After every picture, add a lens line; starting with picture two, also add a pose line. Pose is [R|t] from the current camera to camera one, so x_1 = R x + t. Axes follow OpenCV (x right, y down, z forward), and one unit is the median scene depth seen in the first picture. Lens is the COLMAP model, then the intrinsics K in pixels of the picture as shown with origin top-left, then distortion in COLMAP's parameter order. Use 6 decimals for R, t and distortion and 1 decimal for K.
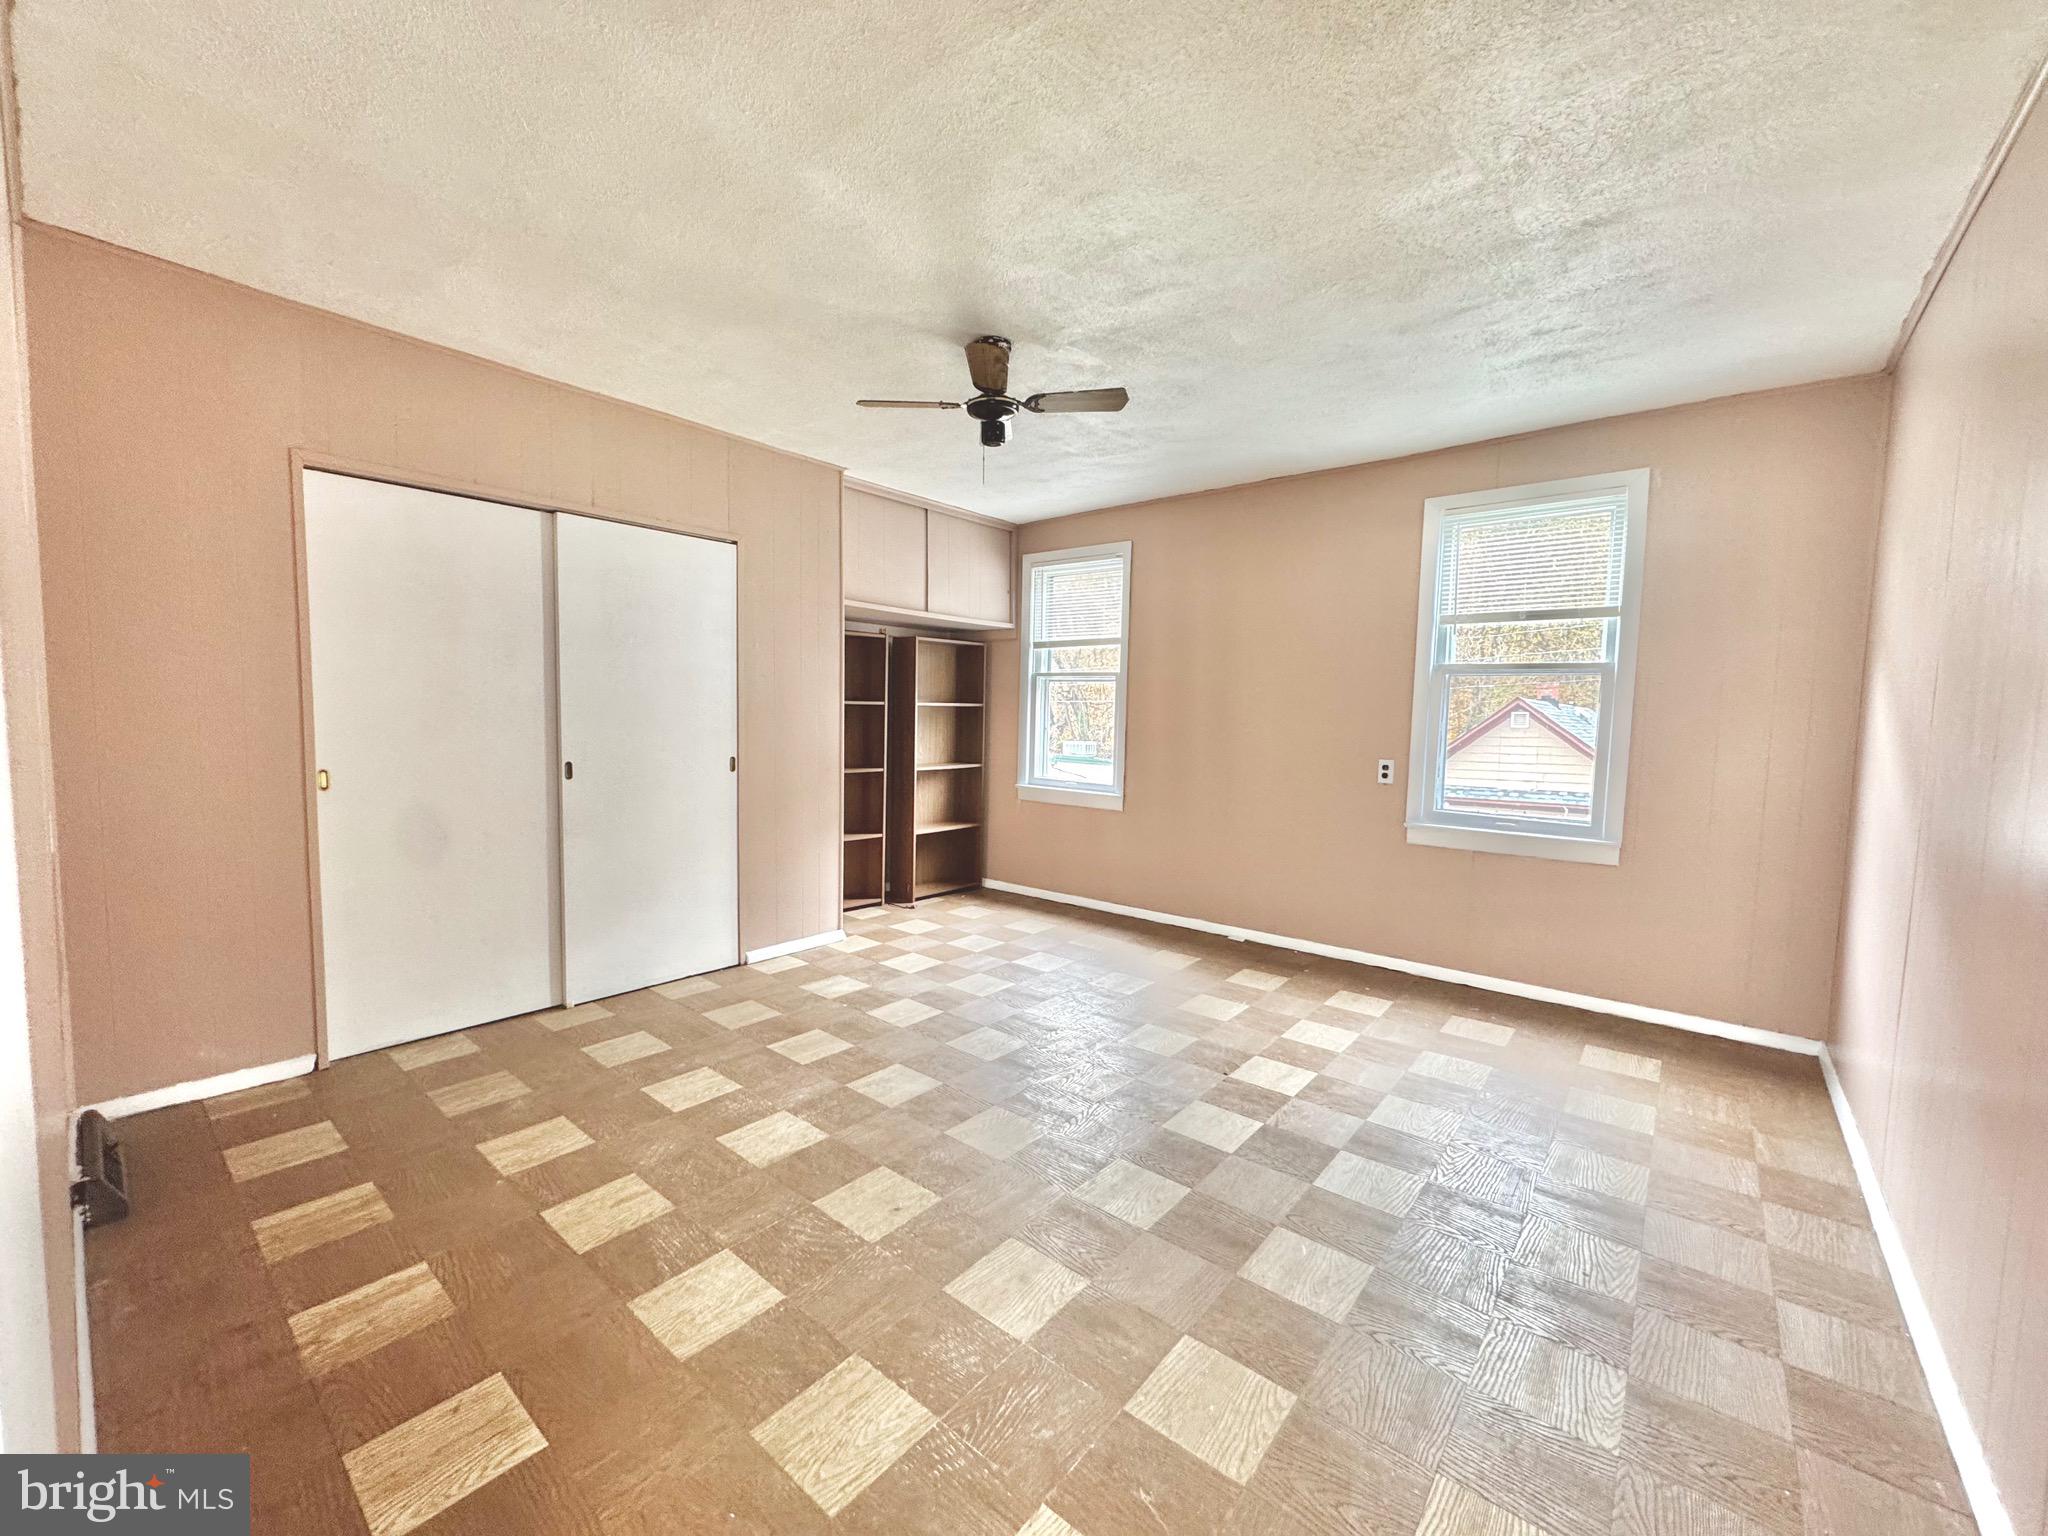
lens RADIAL K [[809.8, 0, 1022.2], [0, 809.8, 783.0], [0, 0, 1]] dist [-0.001952, -0.000457]
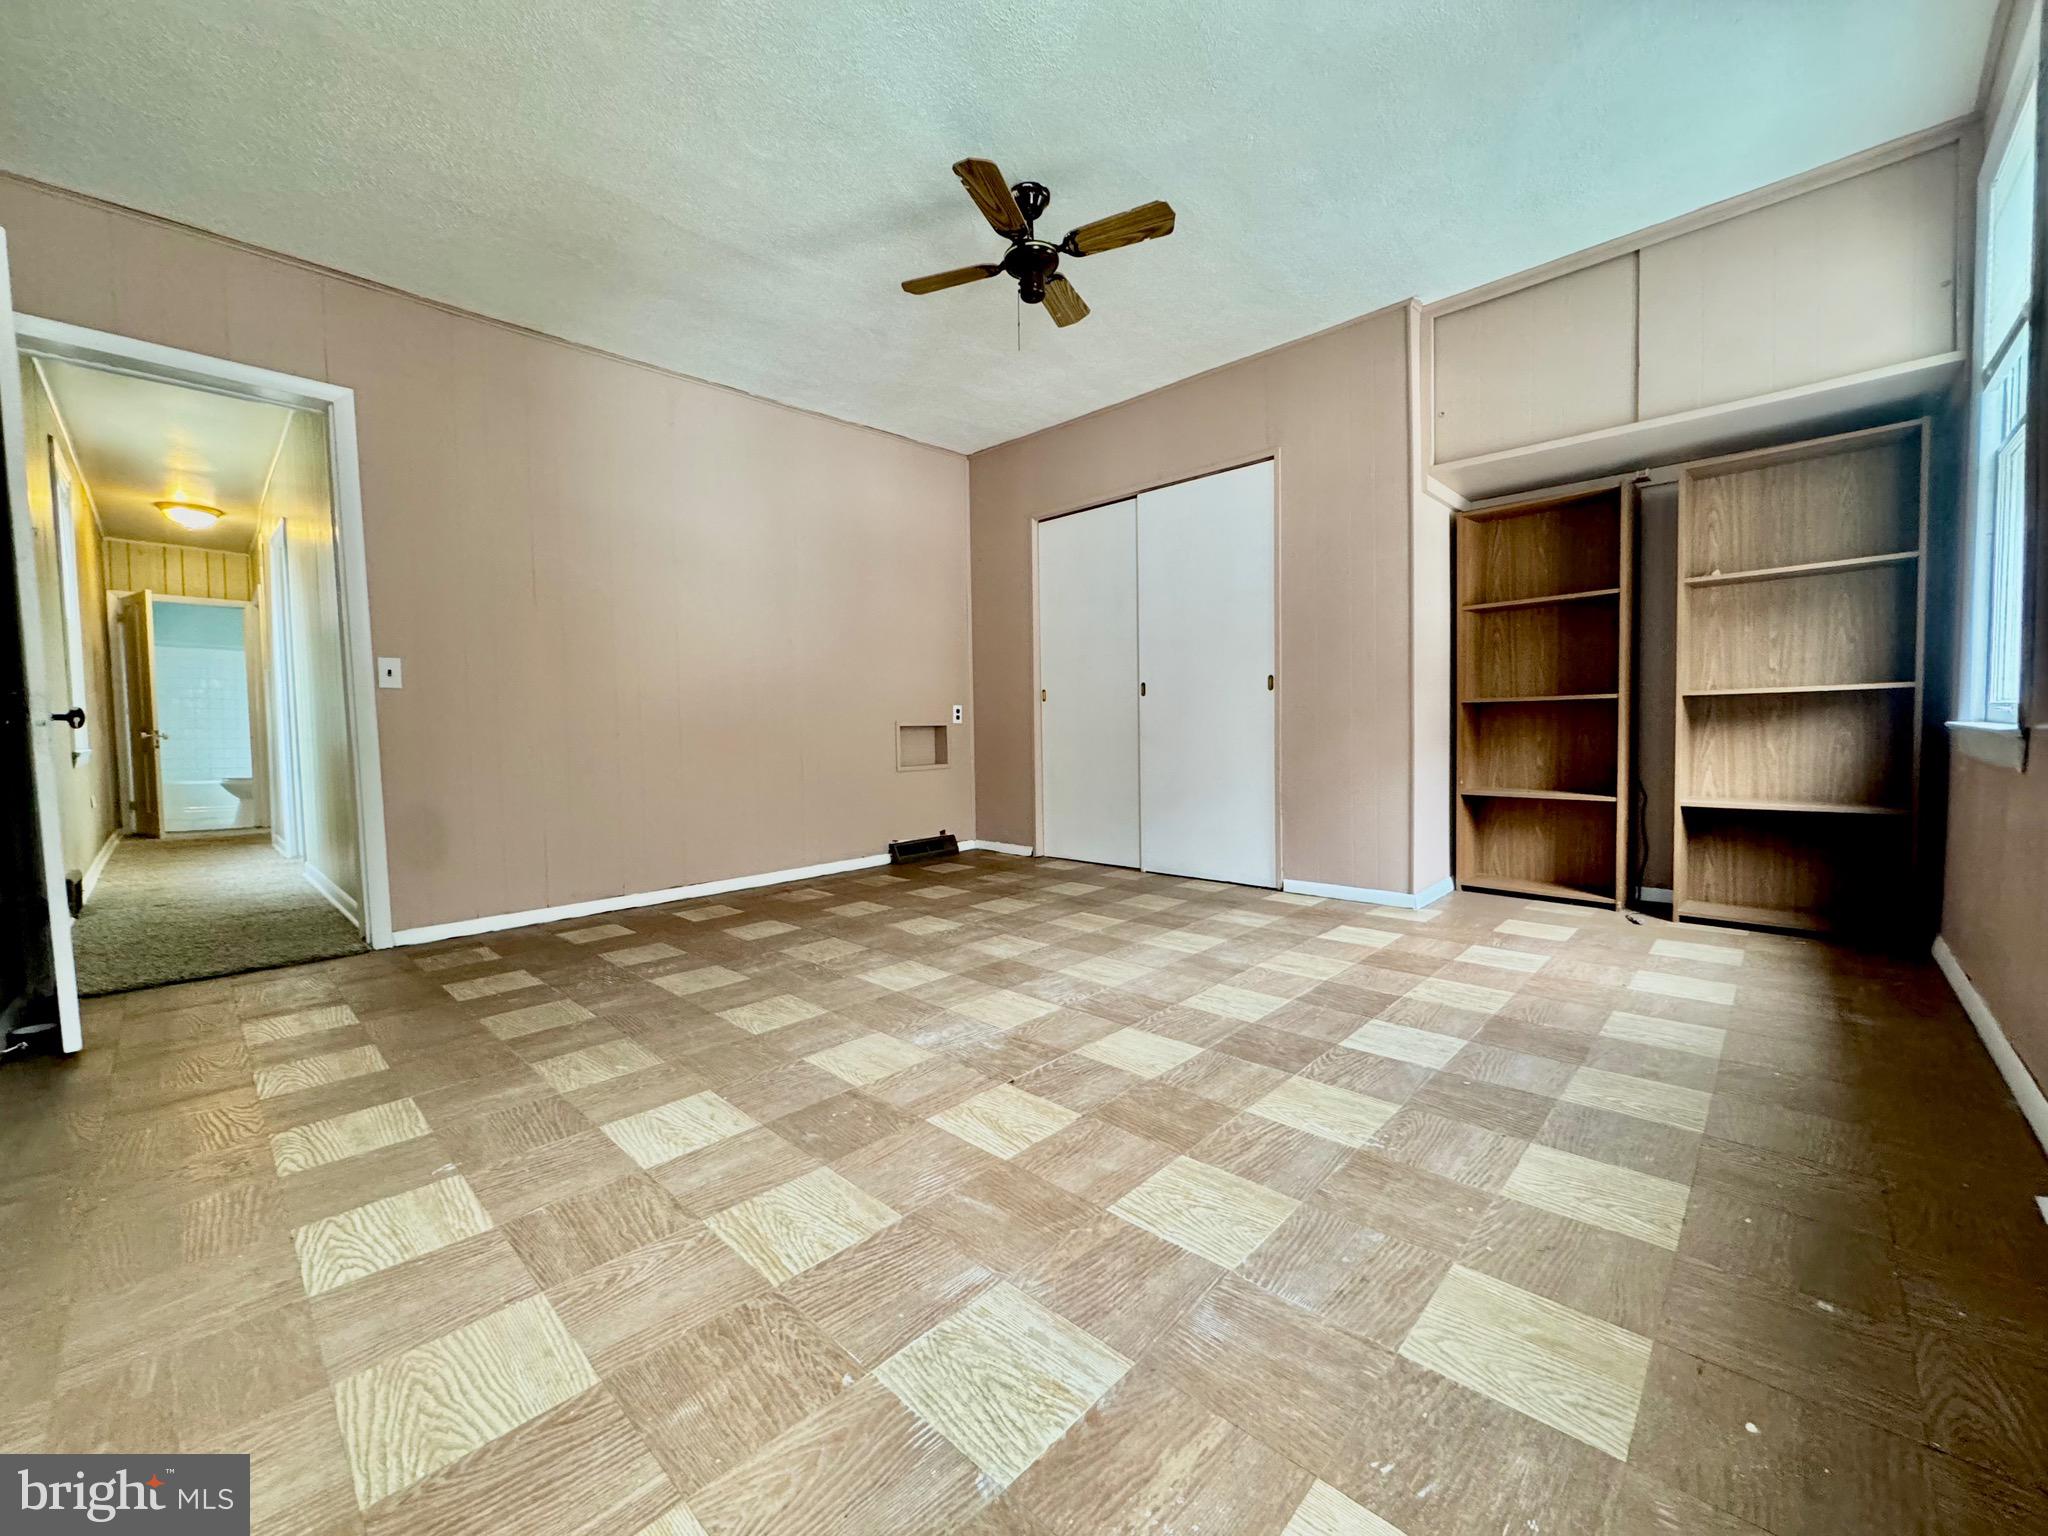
lens RADIAL K [[809.8, 0, 1014.1], [0, 809.8, 761.3], [0, 0, 1]] dist [-0.001952, -0.000457]
pose [[-0.075269, 0.025698, -0.996832, 0.673025], [-0.064764, 0.997431, 0.030604, 0.065100], [0.995058, 0.066863, -0.073412, 0.788571]]
